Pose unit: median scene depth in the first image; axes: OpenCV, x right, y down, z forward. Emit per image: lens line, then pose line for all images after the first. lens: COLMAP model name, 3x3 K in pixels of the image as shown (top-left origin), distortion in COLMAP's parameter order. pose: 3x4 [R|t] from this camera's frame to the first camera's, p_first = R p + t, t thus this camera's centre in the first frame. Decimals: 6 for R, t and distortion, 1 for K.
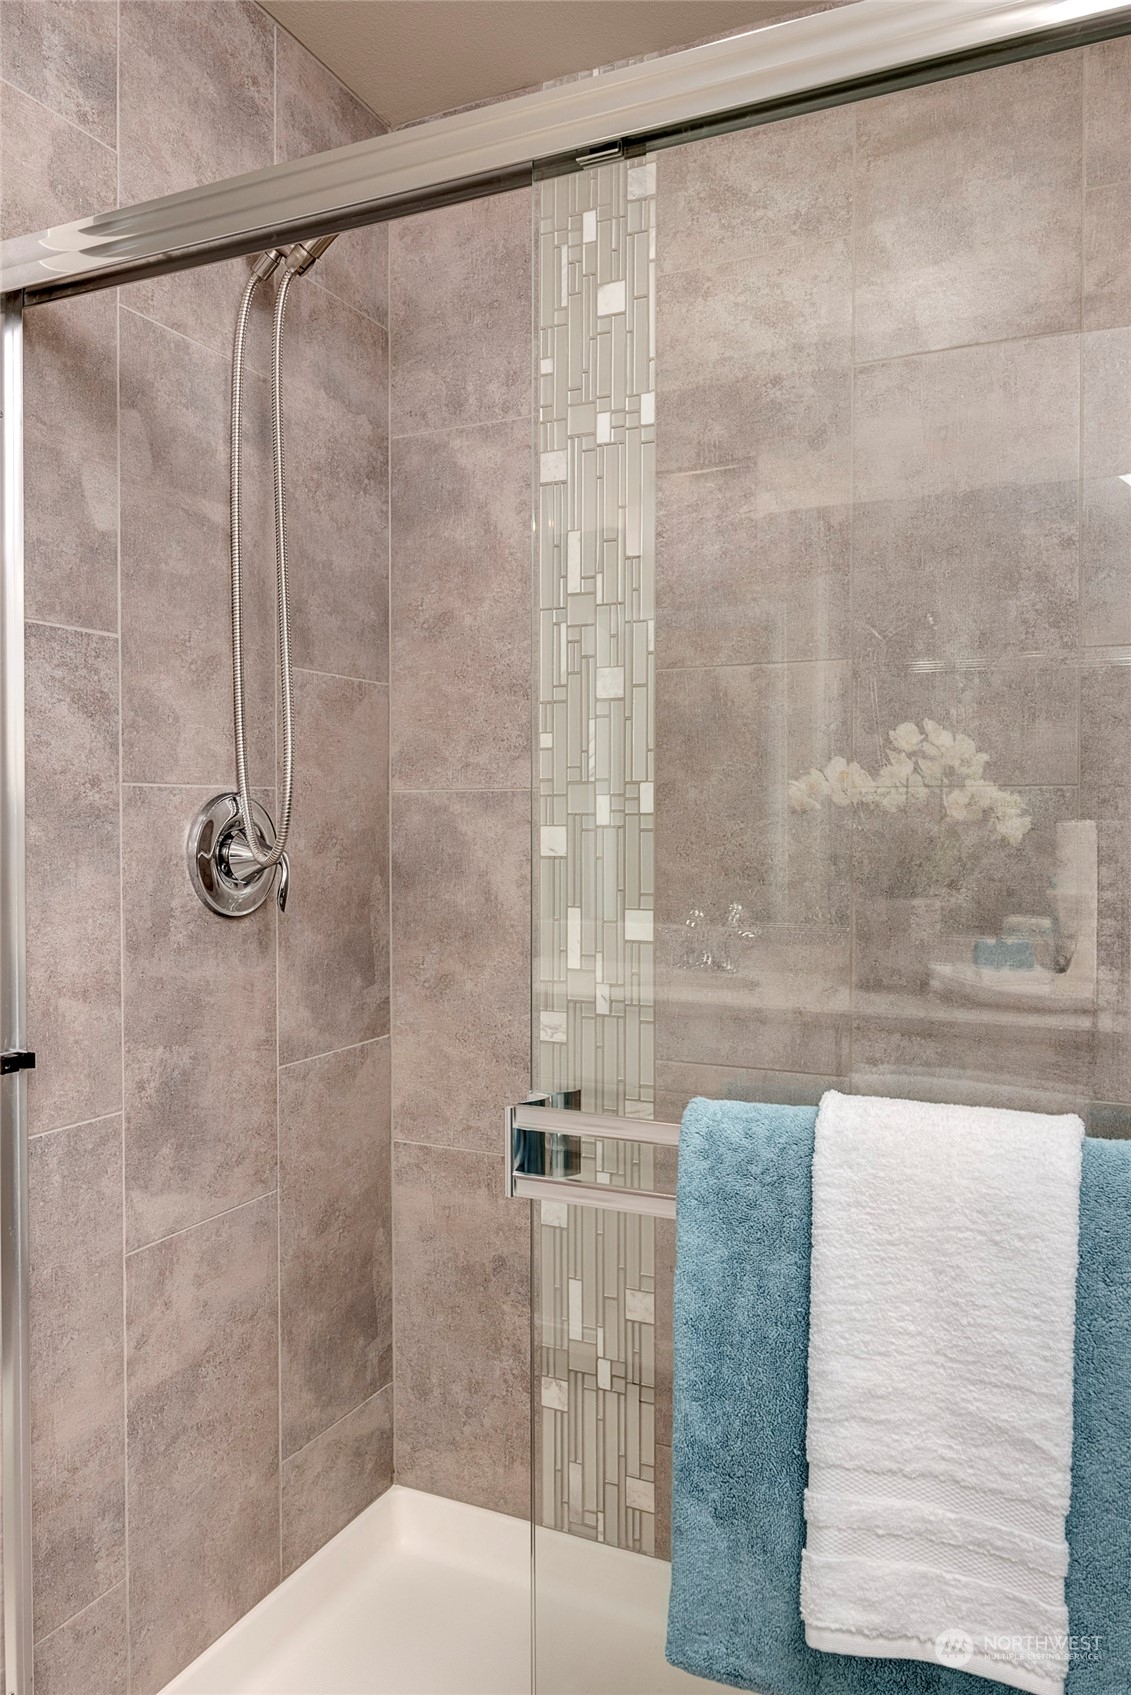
lens RADIAL K [[1217.2, 0, 565.4], [0, 1217.2, 838.6], [0, 0, 1]] dist [-0.002360, 0.001857]
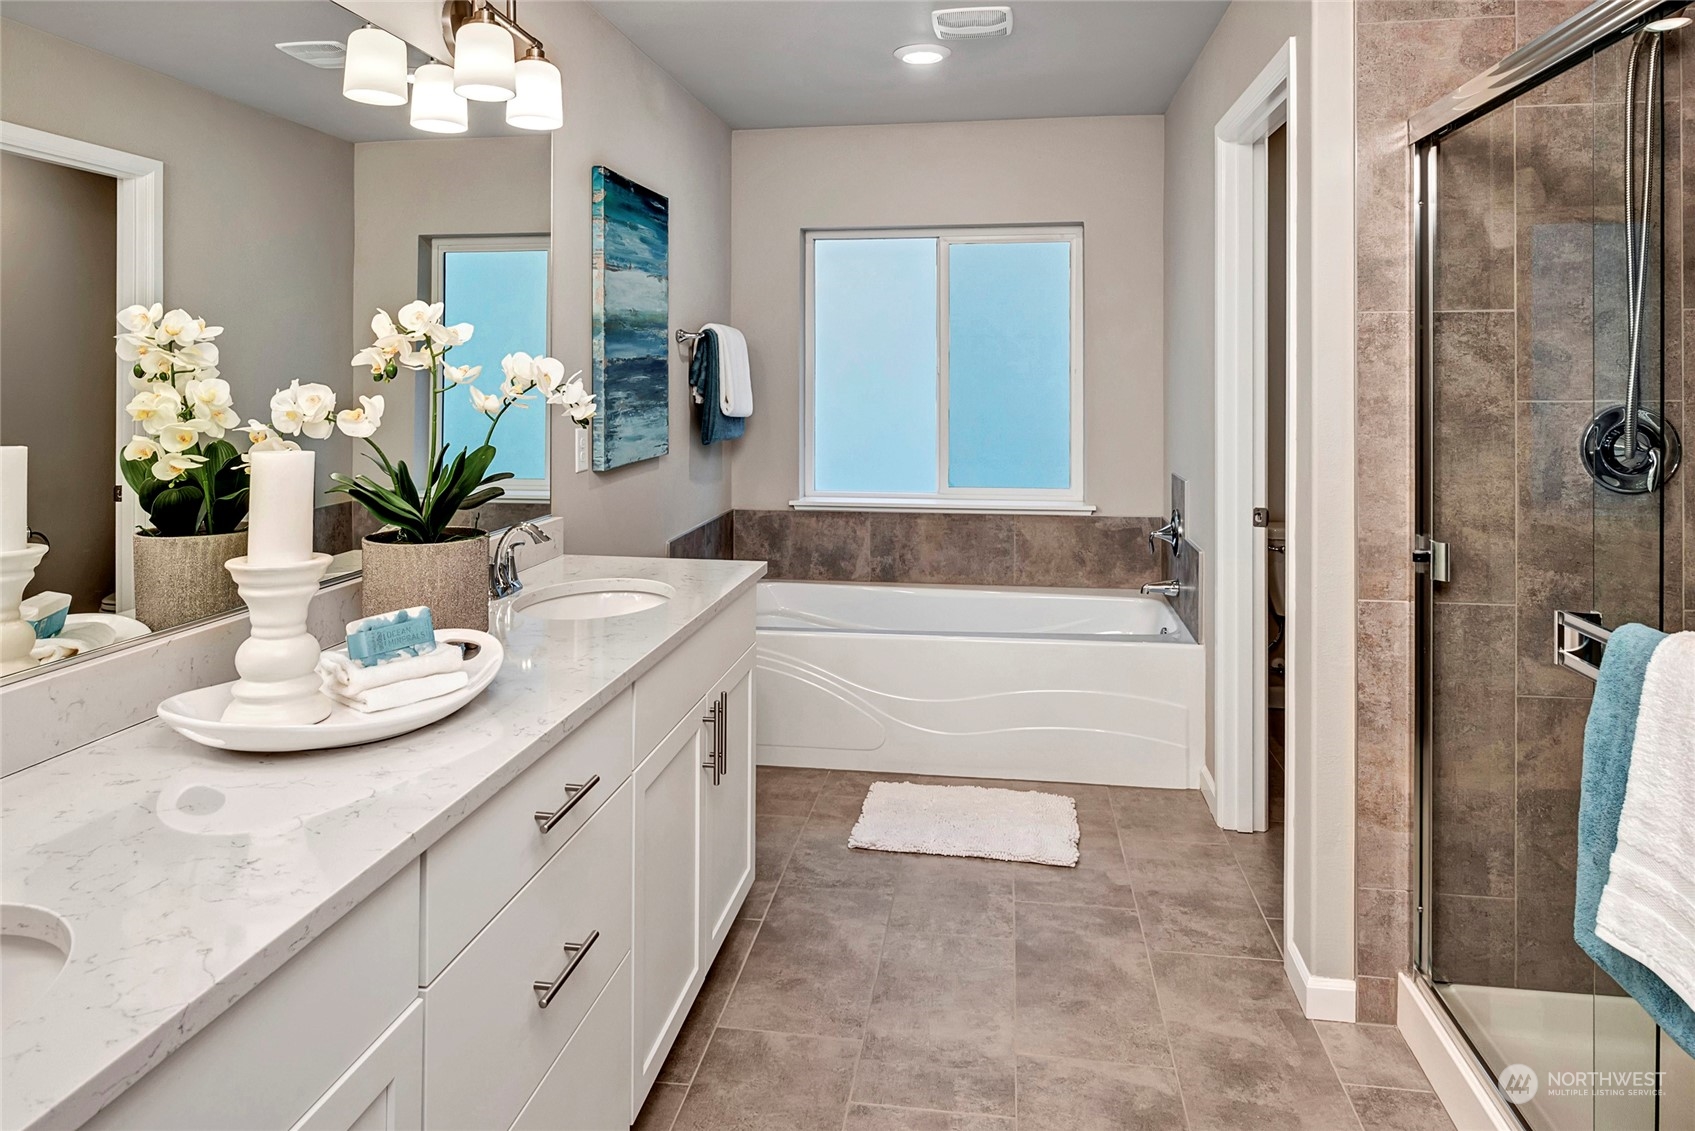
lens RADIAL K [[981.5, 0, 840.4], [0, 981.5, 570.9], [0, 0, 1]] dist [-0.025474, -0.000958]
pose [[0.278033, 0.176038, -0.944303, 0.638198], [-0.007025, 0.983410, 0.181260, -0.050202], [0.960546, -0.043763, 0.274657, -0.225696]]
